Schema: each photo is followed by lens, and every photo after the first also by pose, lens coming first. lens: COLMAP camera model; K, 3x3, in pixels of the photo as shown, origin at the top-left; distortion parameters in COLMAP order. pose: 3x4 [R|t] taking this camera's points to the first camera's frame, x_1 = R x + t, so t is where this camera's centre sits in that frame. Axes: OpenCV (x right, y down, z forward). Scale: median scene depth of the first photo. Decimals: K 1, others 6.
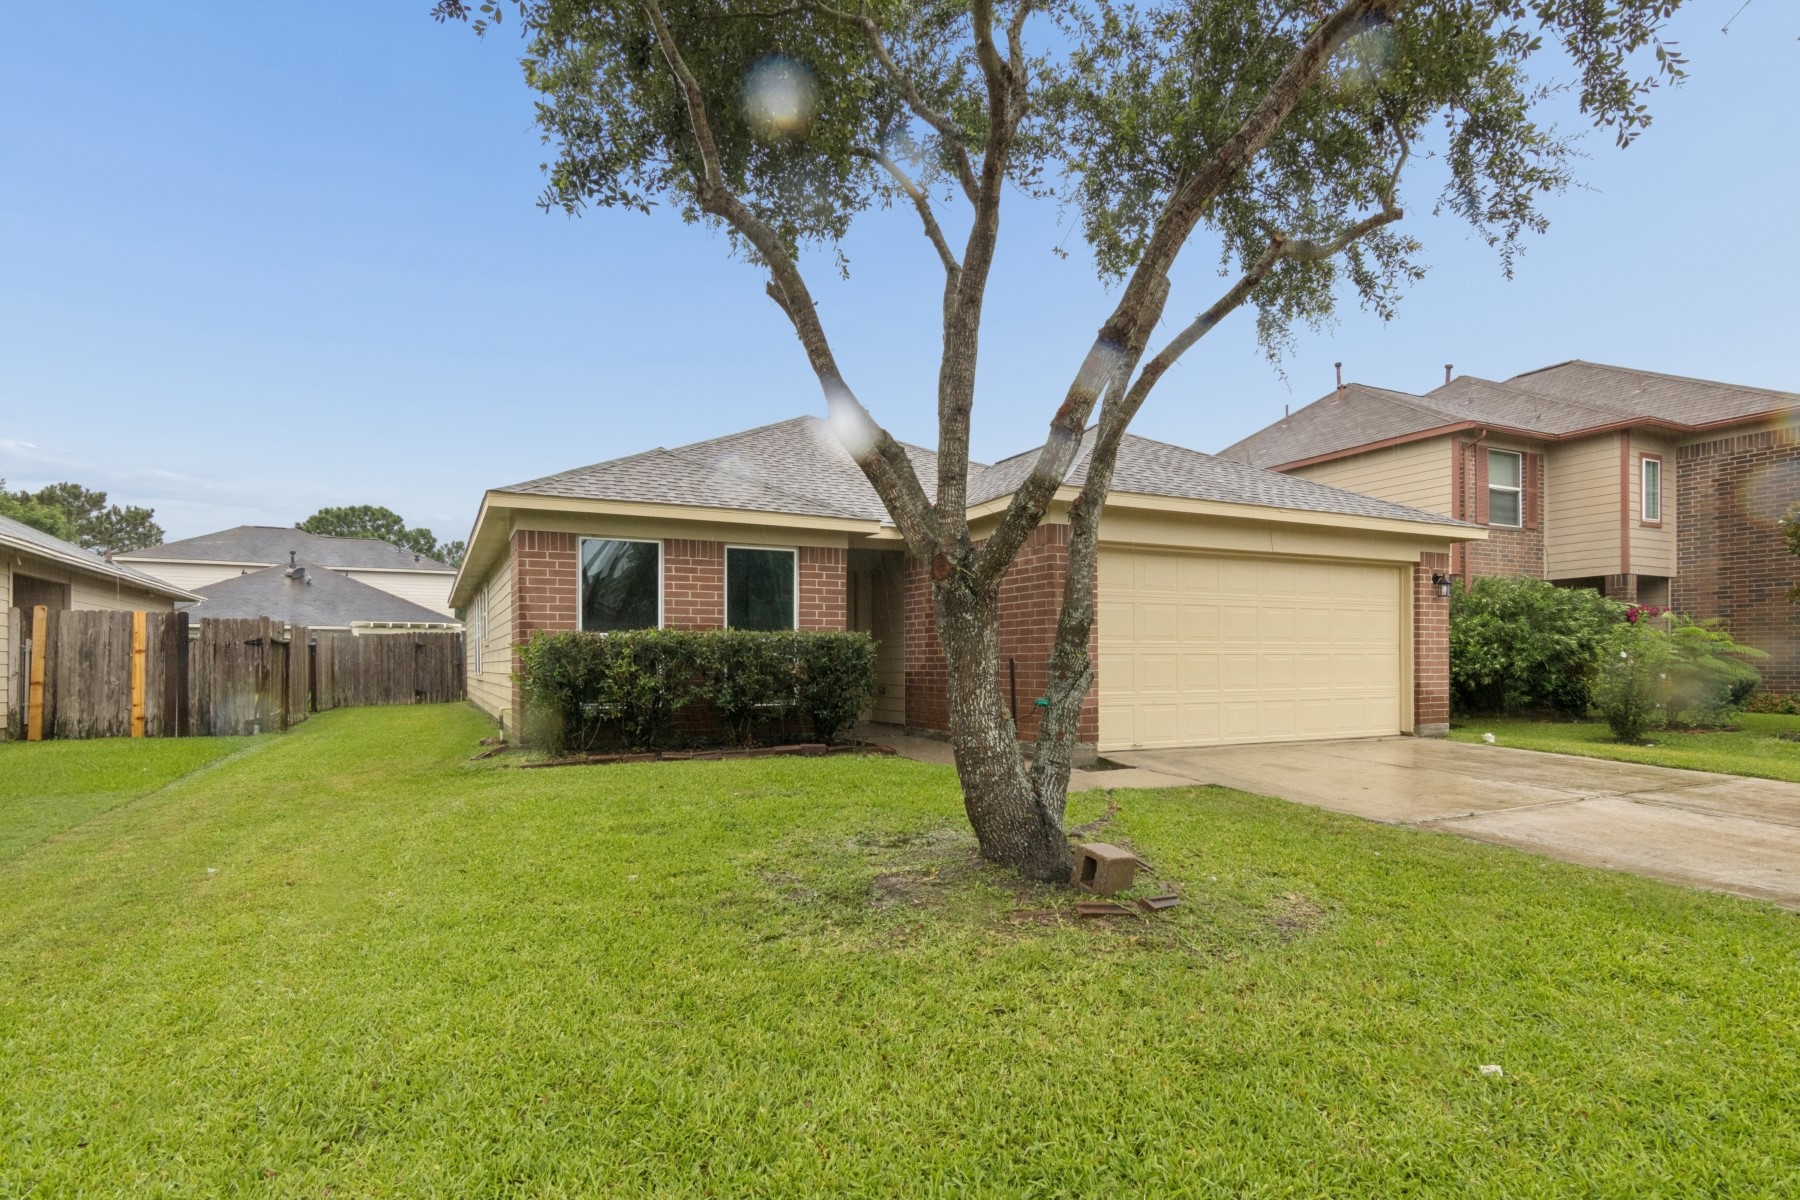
lens RADIAL K [[947.8, 0, 881.7], [0, 947.8, 651.8], [0, 0, 1]] dist [-0.005094, 0.002285]
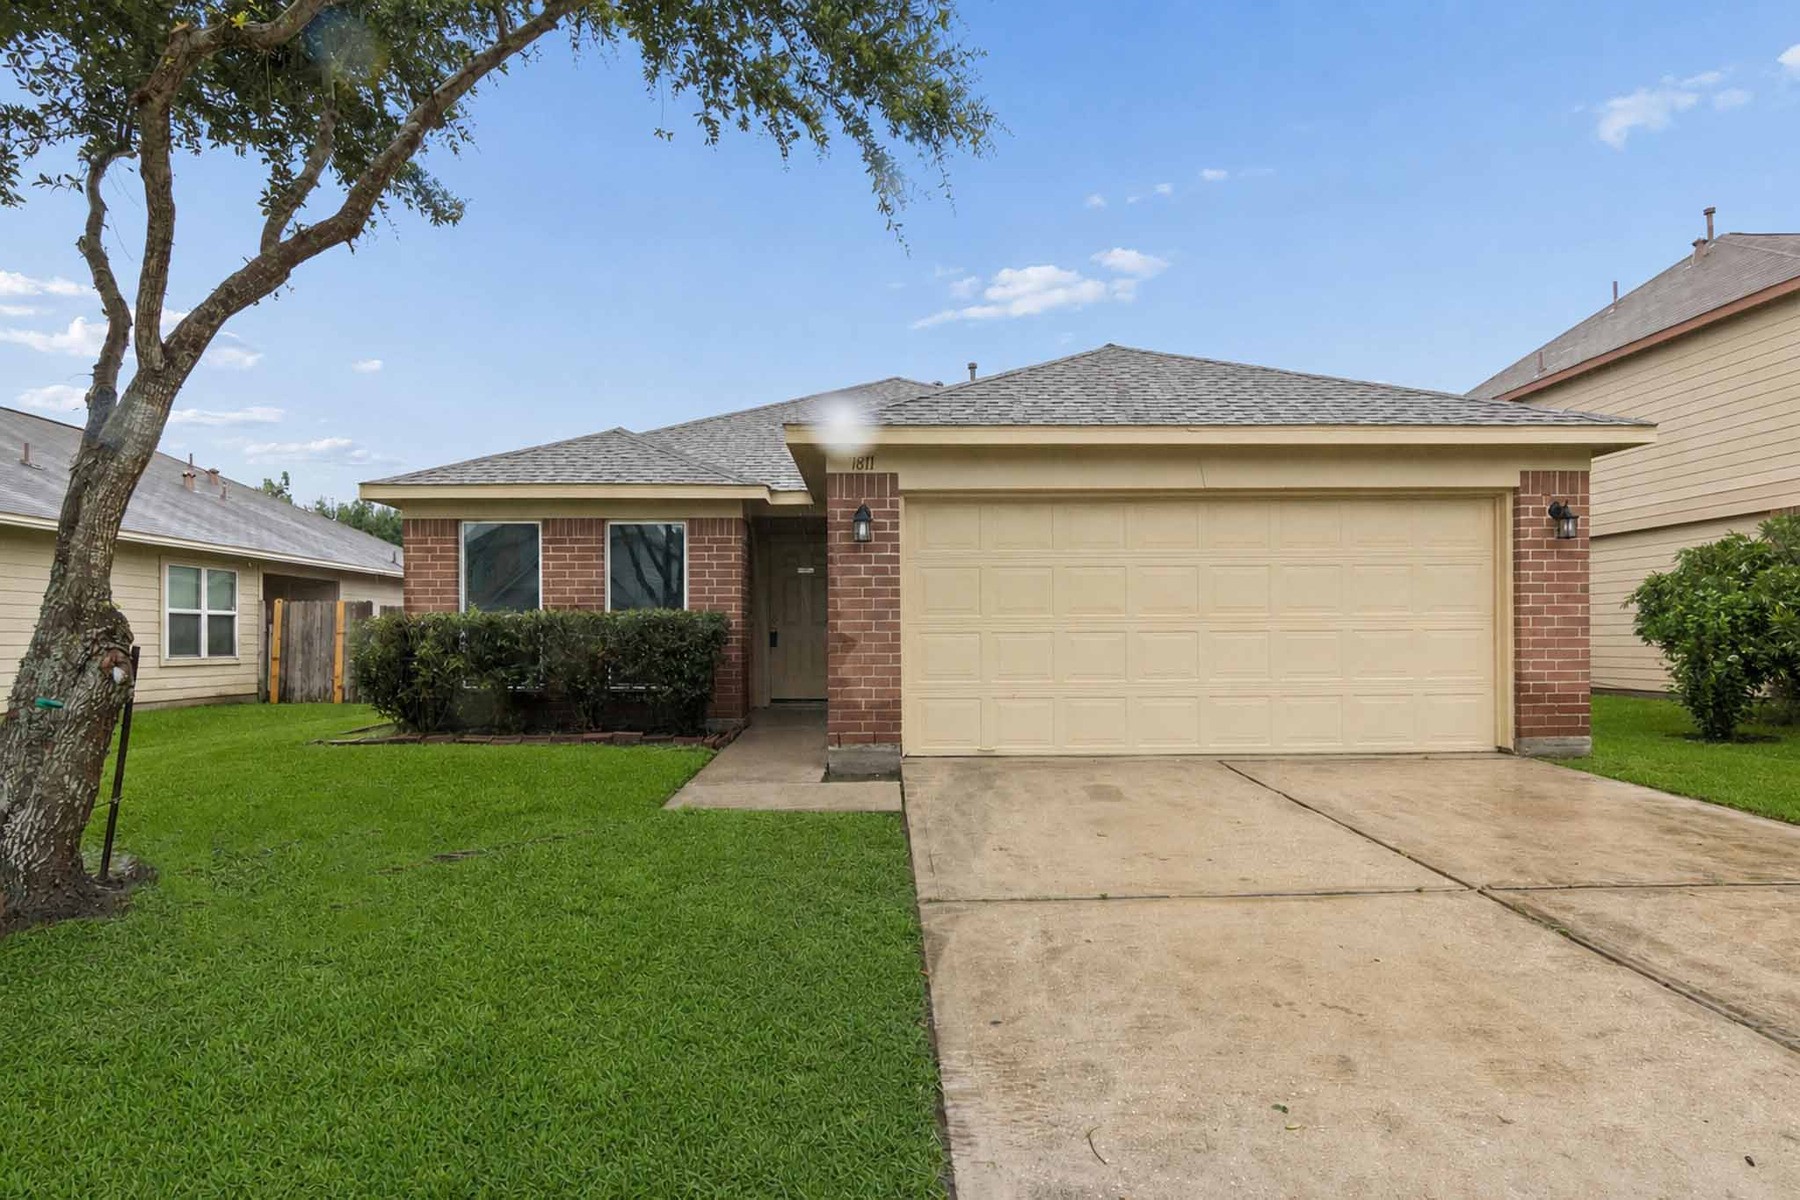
lens RADIAL K [[947.8, 0, 900.6], [0, 947.8, 605.7], [0, 0, 1]] dist [-0.005094, 0.002285]
pose [[0.900940, -0.017927, -0.433574, 0.491080], [0.007772, 0.999653, -0.025185, -0.000192], [0.433875, 0.019321, 0.900766, 0.243489]]
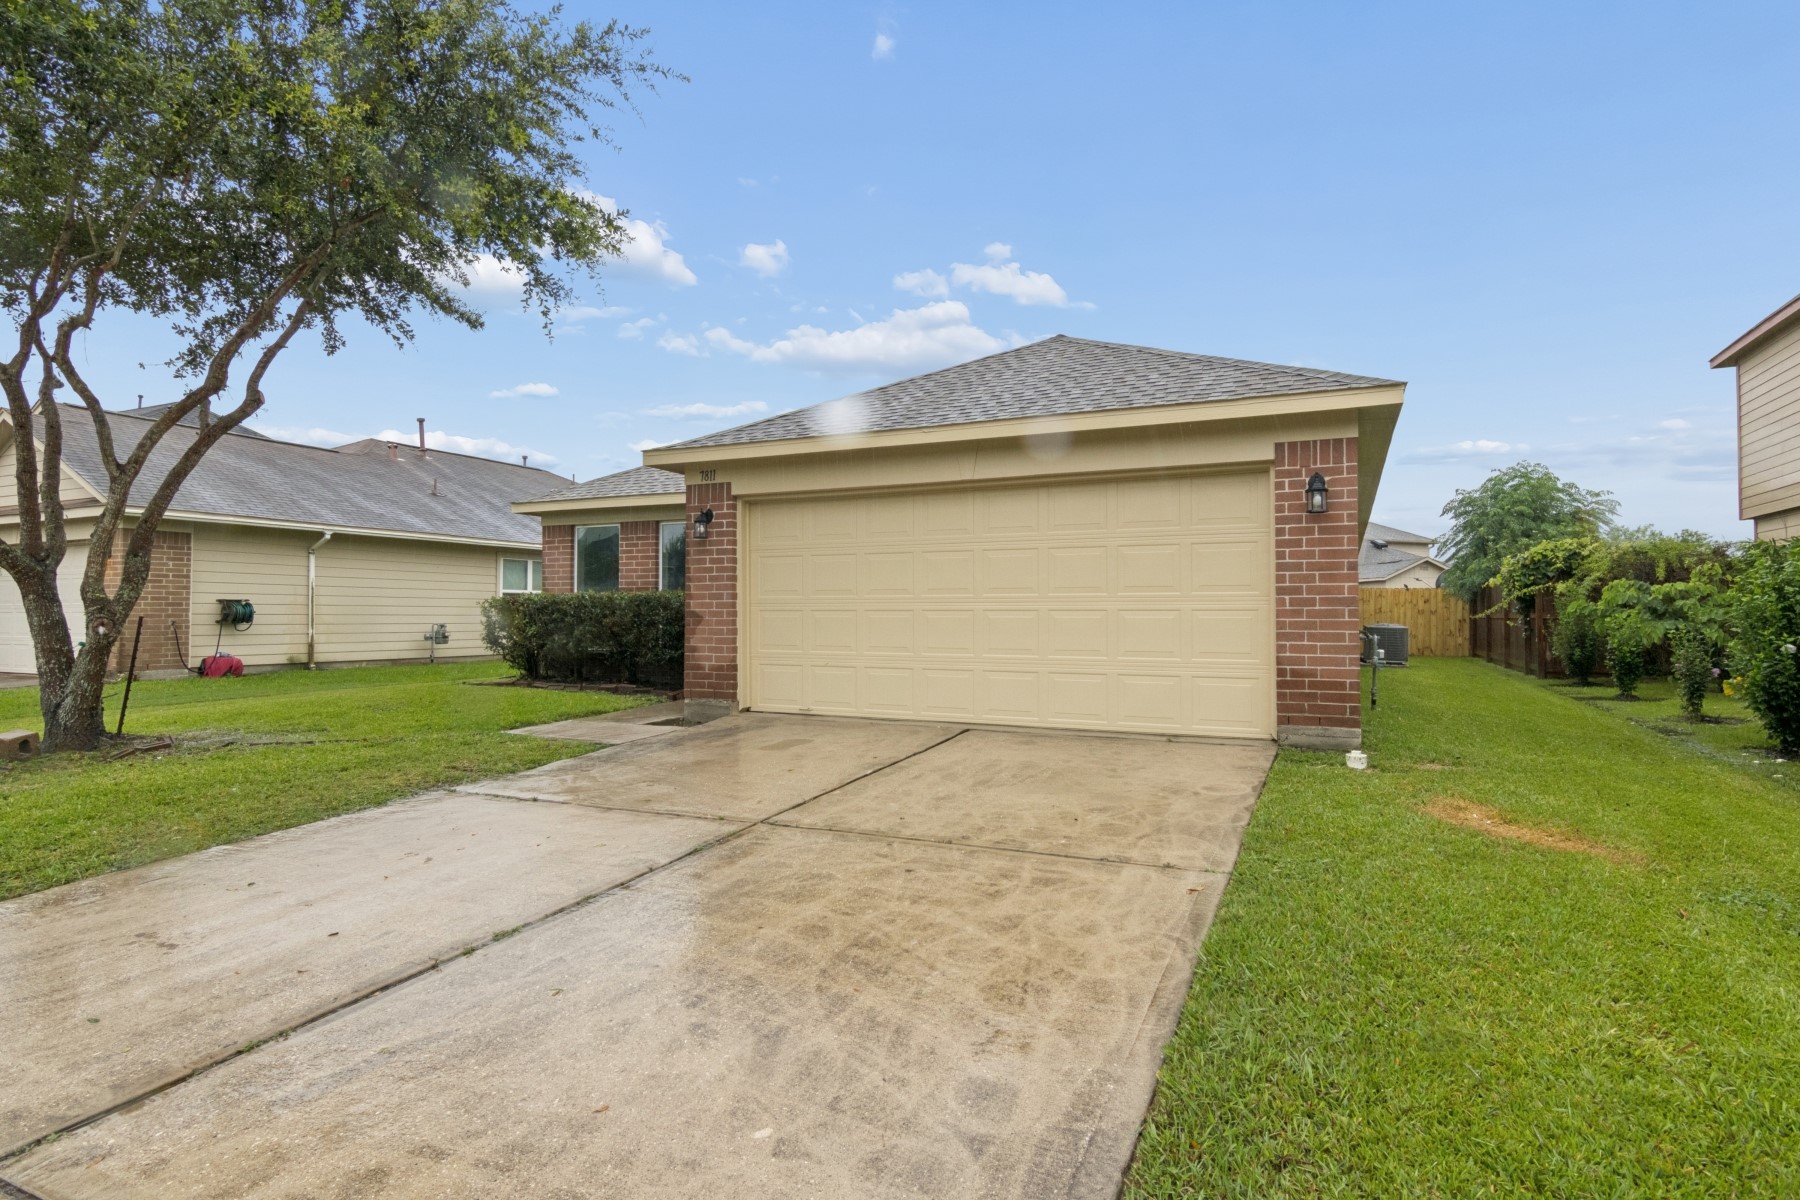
lens RADIAL K [[947.8, 0, 908.5], [0, 947.8, 573.3], [0, 0, 1]] dist [-0.005094, 0.002285]
pose [[0.615068, -0.030526, -0.787883, 0.958109], [0.004110, 0.999361, -0.035511, -0.000390], [0.788463, 0.018603, 0.614801, 0.459989]]
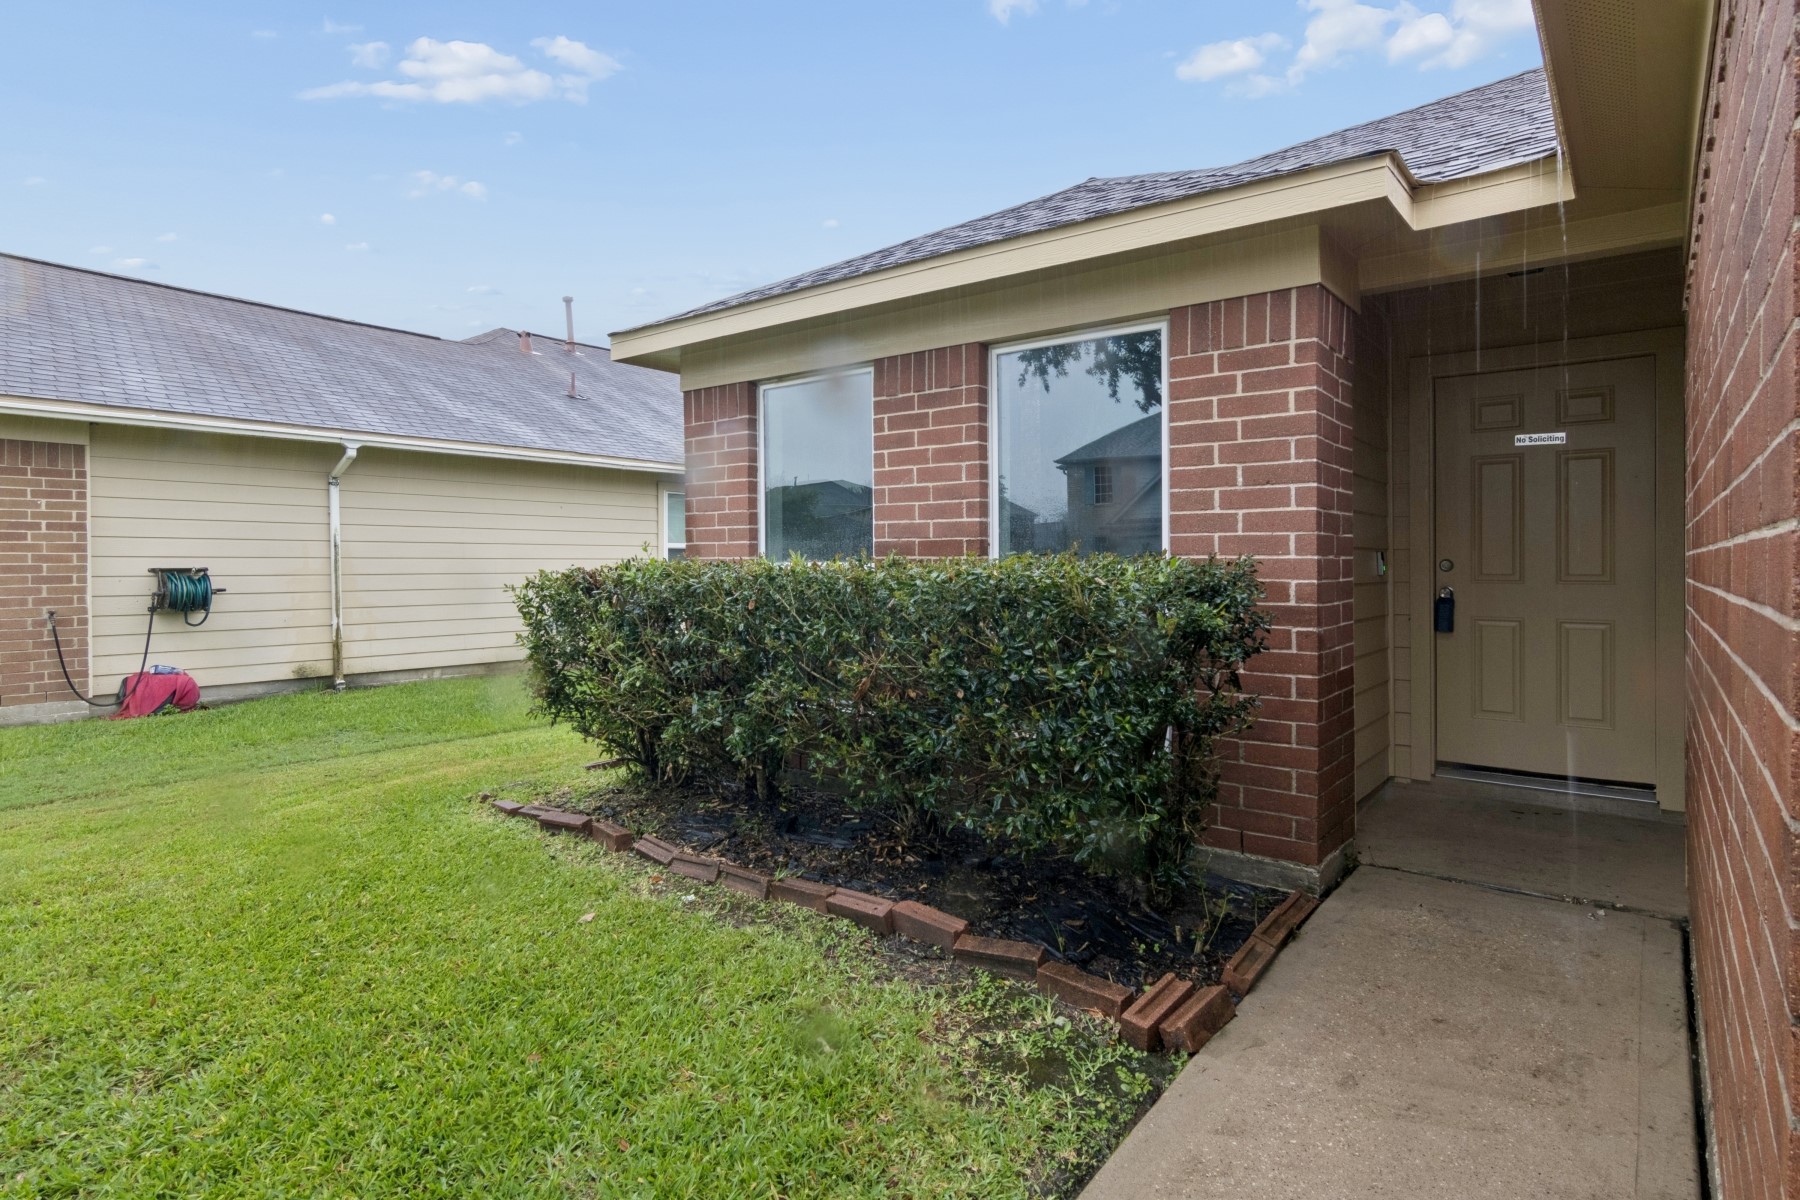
lens RADIAL K [[947.8, 0, 891.7], [0, 947.8, 568.4], [0, 0, 1]] dist [-0.005094, 0.002285]
pose [[0.414886, 0.009571, -0.909823, 0.187362], [0.009163, 0.999850, 0.014696, -0.020748], [0.909827, -0.014433, 0.414736, 0.735756]]
